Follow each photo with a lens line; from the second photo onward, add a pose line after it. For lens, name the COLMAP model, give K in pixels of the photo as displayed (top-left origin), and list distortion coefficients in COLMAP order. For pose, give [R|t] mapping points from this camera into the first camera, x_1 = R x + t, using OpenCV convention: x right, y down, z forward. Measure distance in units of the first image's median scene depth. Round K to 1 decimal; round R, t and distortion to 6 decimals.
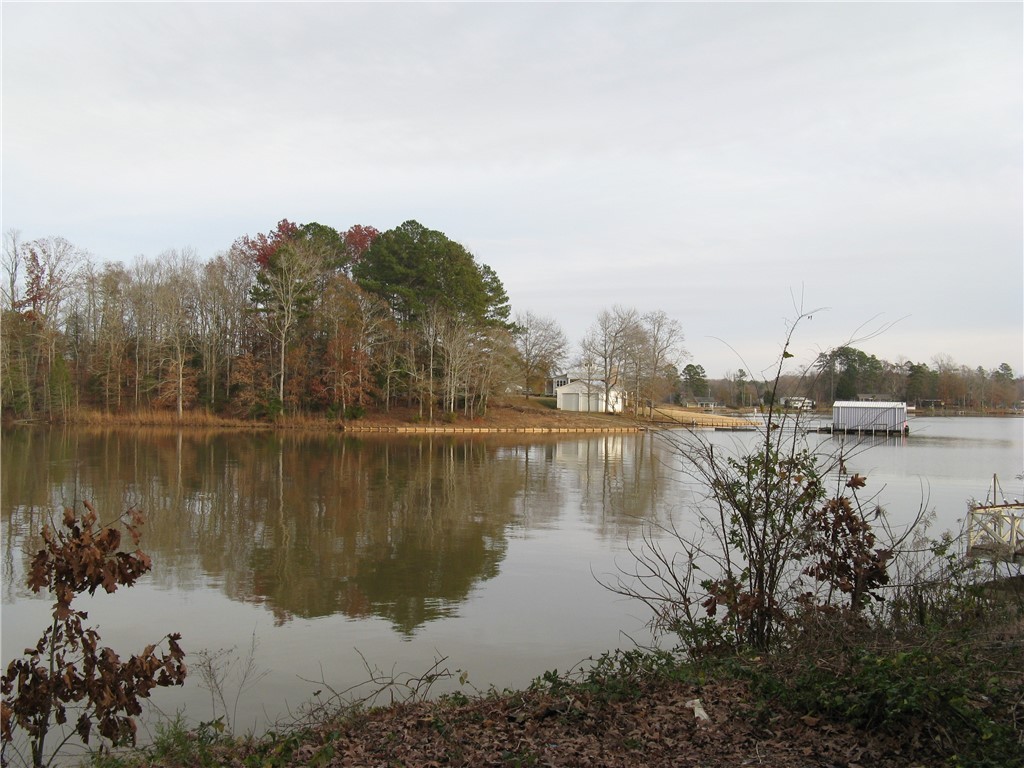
lens RADIAL K [[1044.7, 0, 491.8], [0, 1044.7, 388.5], [0, 0, 1]] dist [-0.185953, 0.183956]
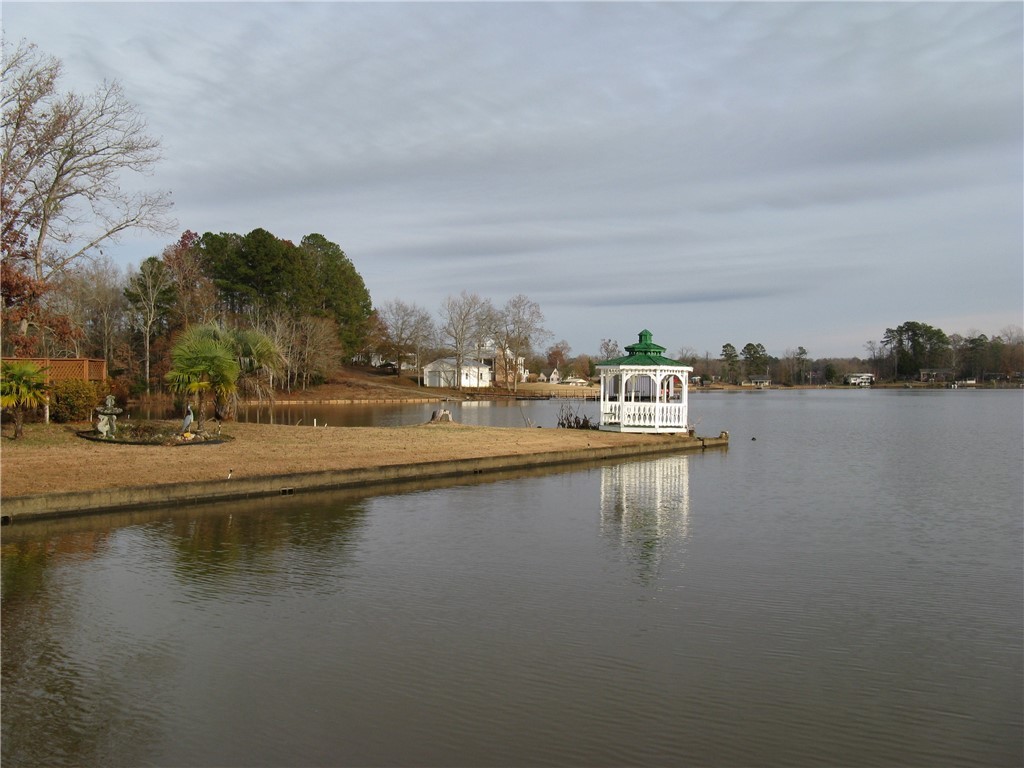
lens RADIAL K [[1044.7, 0, 491.8], [0, 1044.7, 388.5], [0, 0, 1]] dist [-0.185953, 0.183956]
pose [[0.987538, -0.020574, -0.156032, 0.101976], [0.022569, 0.999684, 0.011028, 0.004081], [0.155755, -0.014412, 0.987690, -0.035481]]
